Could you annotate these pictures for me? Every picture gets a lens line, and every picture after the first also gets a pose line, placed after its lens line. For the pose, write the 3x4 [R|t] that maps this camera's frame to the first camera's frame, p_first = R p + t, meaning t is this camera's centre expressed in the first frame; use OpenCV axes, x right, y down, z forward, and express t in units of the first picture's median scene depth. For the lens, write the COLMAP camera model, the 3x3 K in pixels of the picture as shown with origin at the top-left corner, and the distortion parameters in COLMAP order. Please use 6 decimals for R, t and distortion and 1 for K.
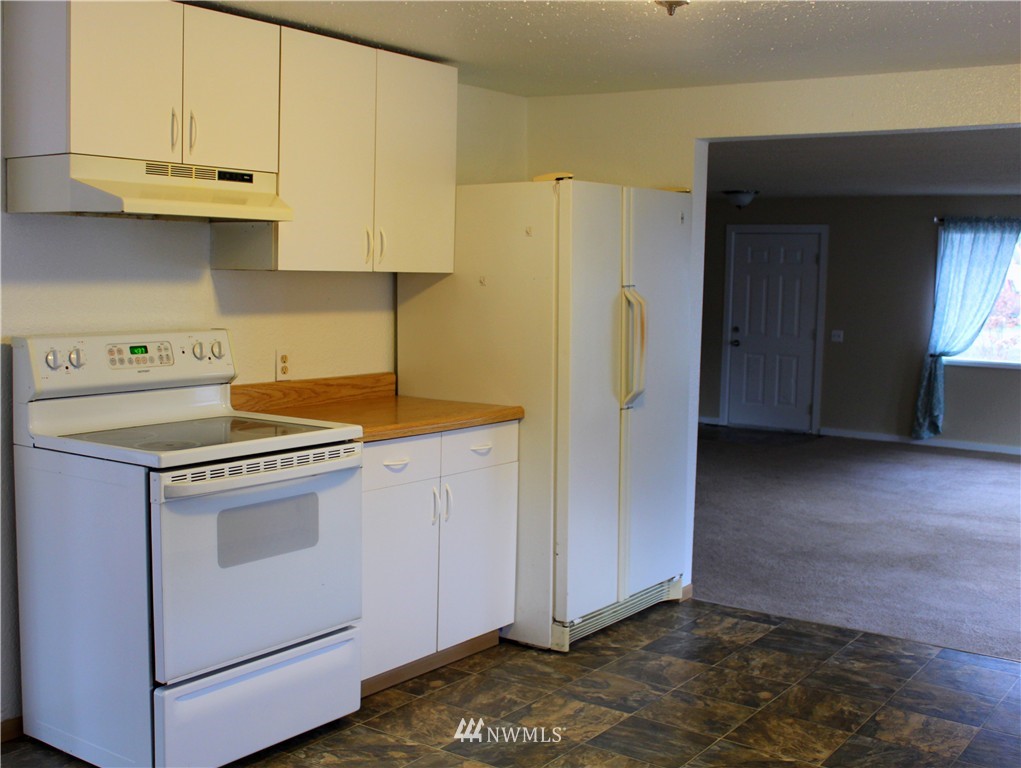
lens RADIAL K [[1048.5, 0, 510.5], [0, 1048.5, 384.0], [0, 0, 1]] dist [-0.059335, 0.035669]
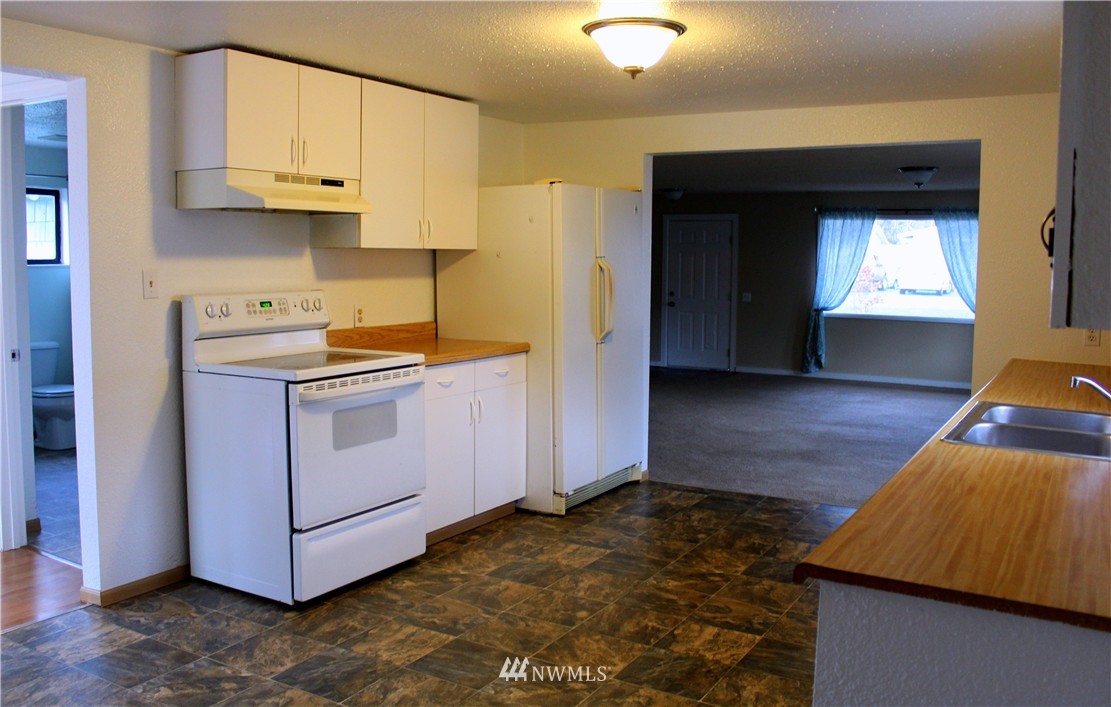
lens RADIAL K [[942.7, 0, 555.5], [0, 942.7, 353.5], [0, 0, 1]] dist [-0.092365, 0.000314]
pose [[0.995035, -0.021238, 0.097234, -0.078111], [0.021934, 0.999741, -0.006086, 0.045352], [-0.097080, 0.008188, 0.995243, -0.276191]]
